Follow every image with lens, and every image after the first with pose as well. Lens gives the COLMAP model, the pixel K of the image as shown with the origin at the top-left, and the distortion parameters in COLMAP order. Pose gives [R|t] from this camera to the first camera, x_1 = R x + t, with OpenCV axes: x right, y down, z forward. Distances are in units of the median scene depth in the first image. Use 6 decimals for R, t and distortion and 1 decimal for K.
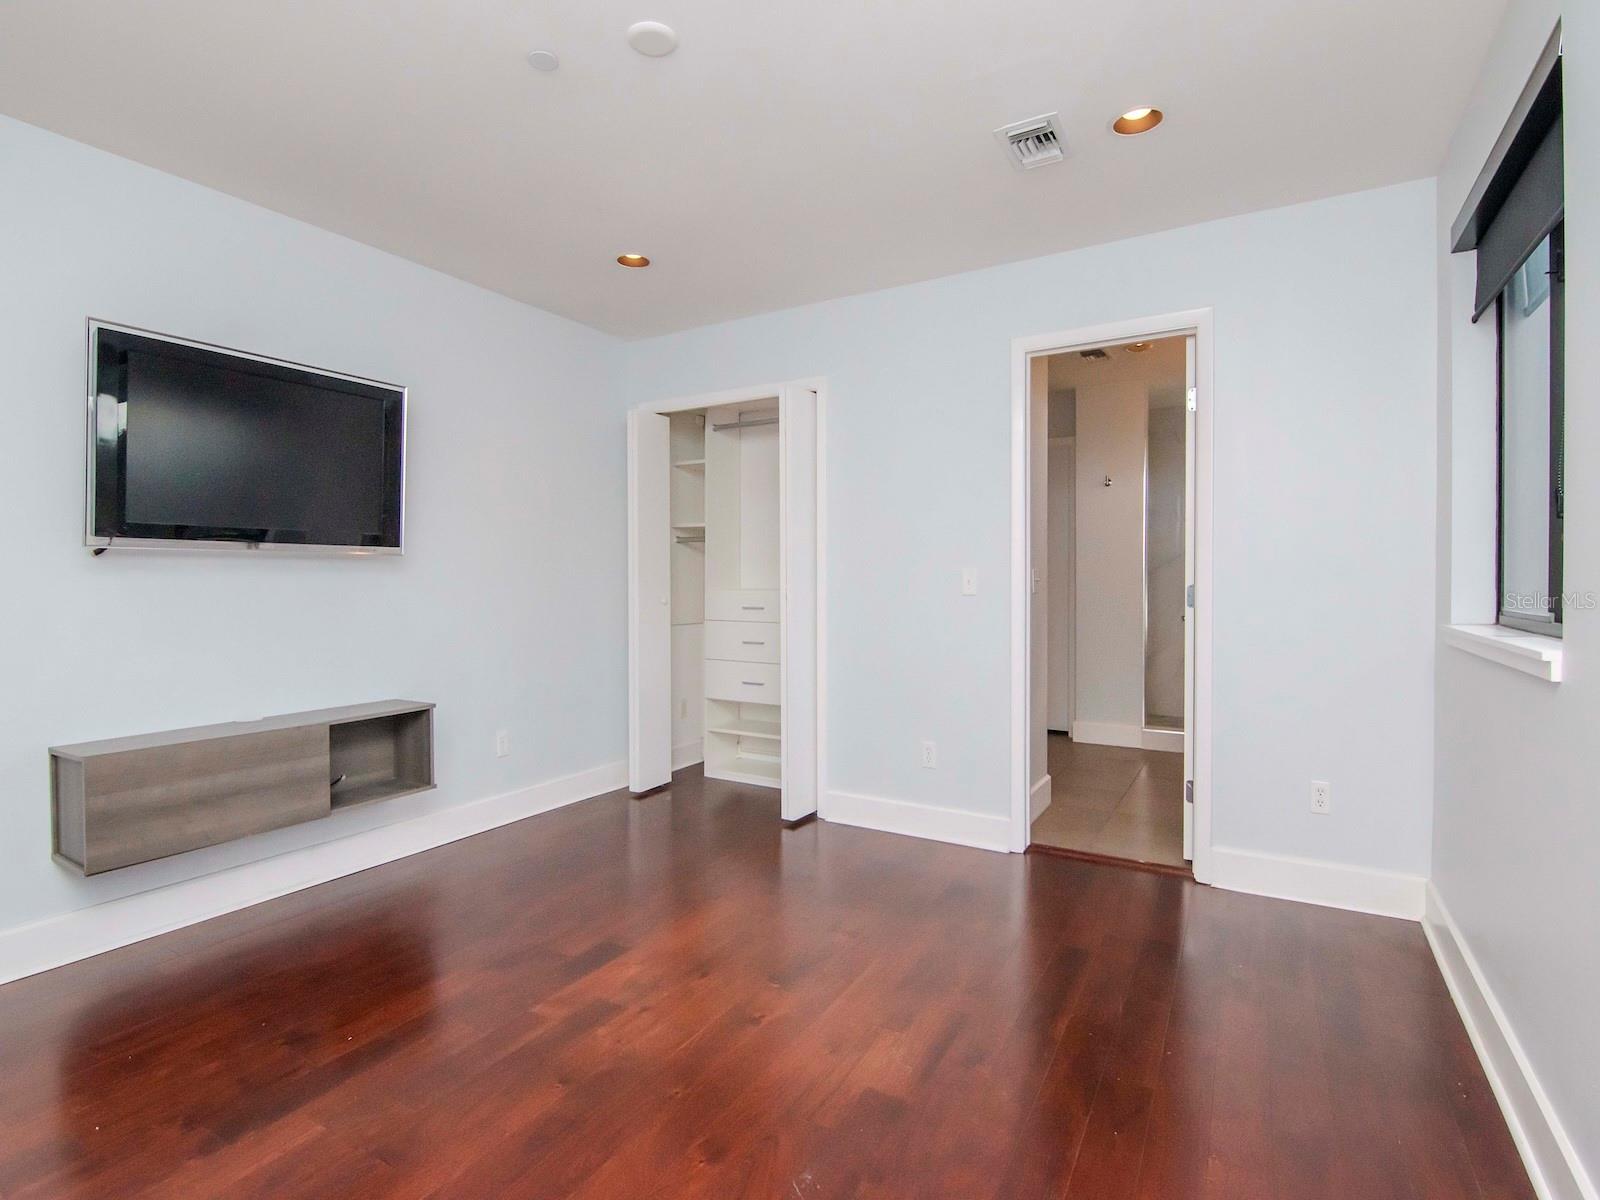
lens RADIAL K [[784.0, 0, 800.0], [0, 784.0, 600.0], [0, 0, 1]] dist [-0.000904, -0.000228]
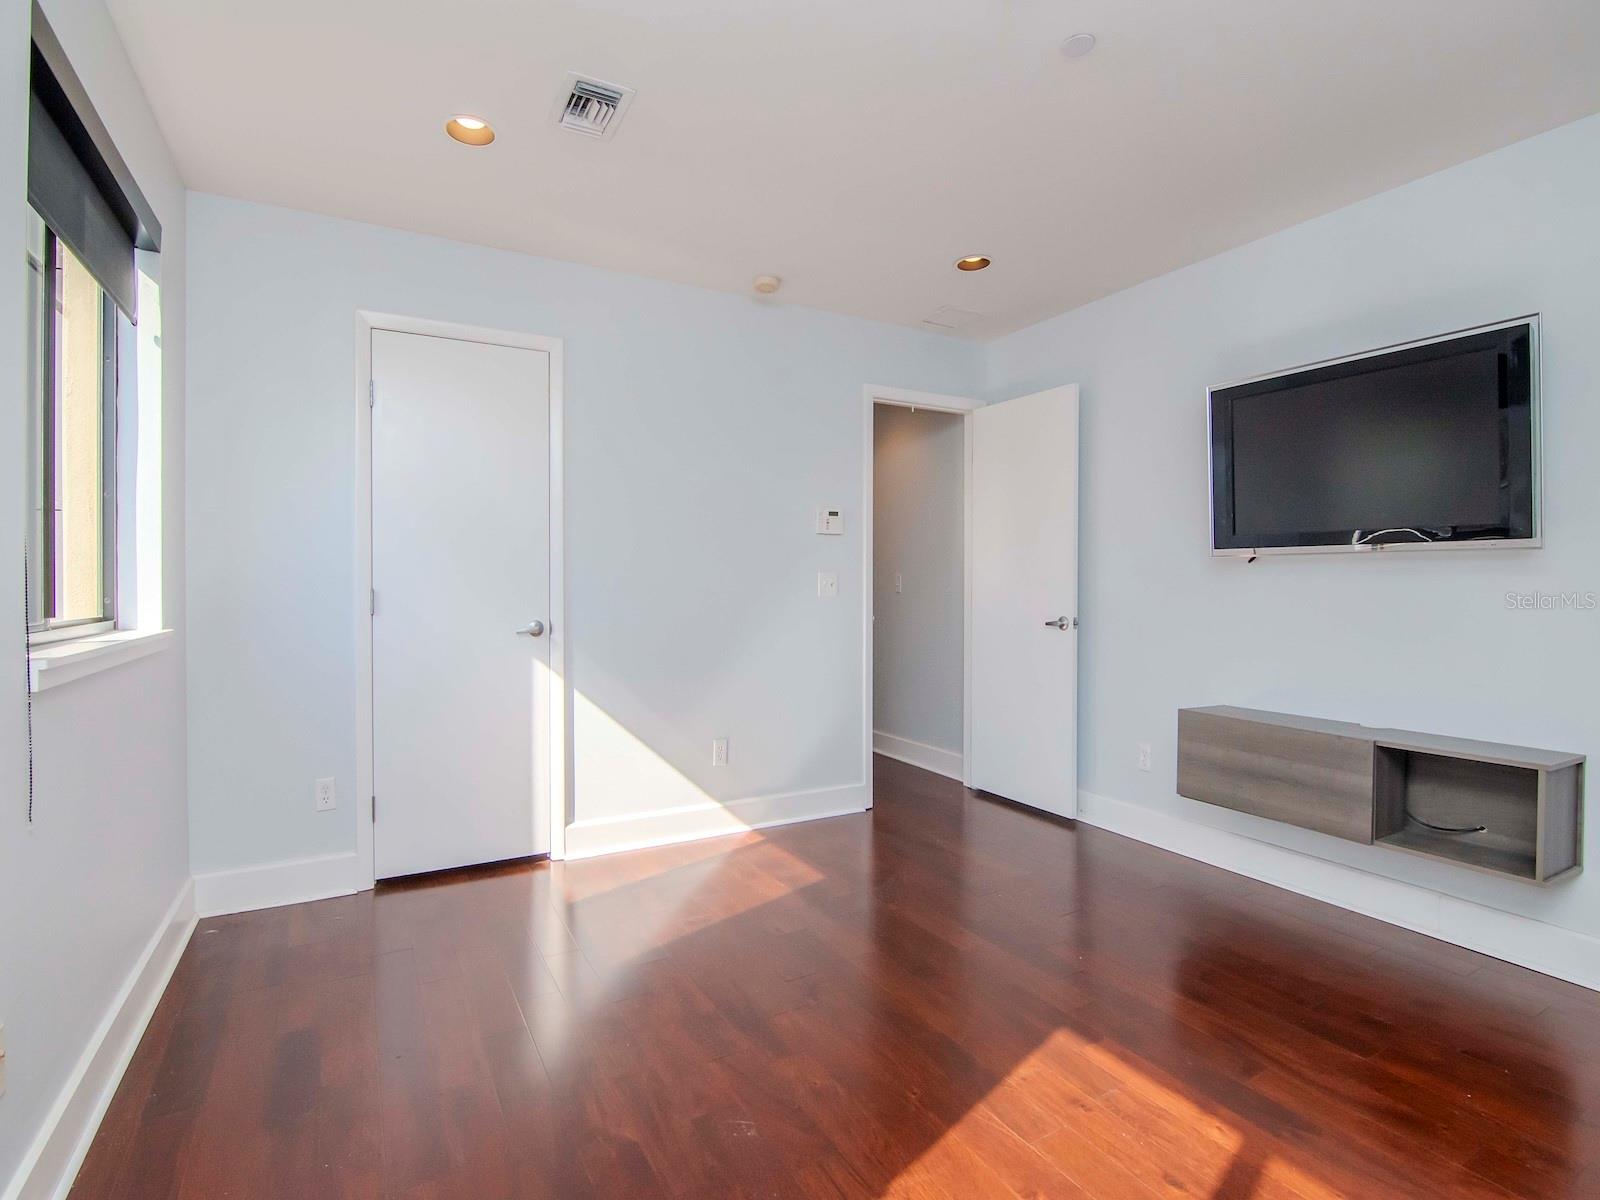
lens RADIAL K [[784.0, 0, 800.0], [0, 784.0, 600.0], [0, 0, 1]] dist [-0.000904, -0.000228]
pose [[-0.480186, 0.018594, -0.876970, 0.513565], [-0.030604, 0.998811, 0.037935, -0.020245], [0.876633, 0.045054, -0.479046, 0.874987]]
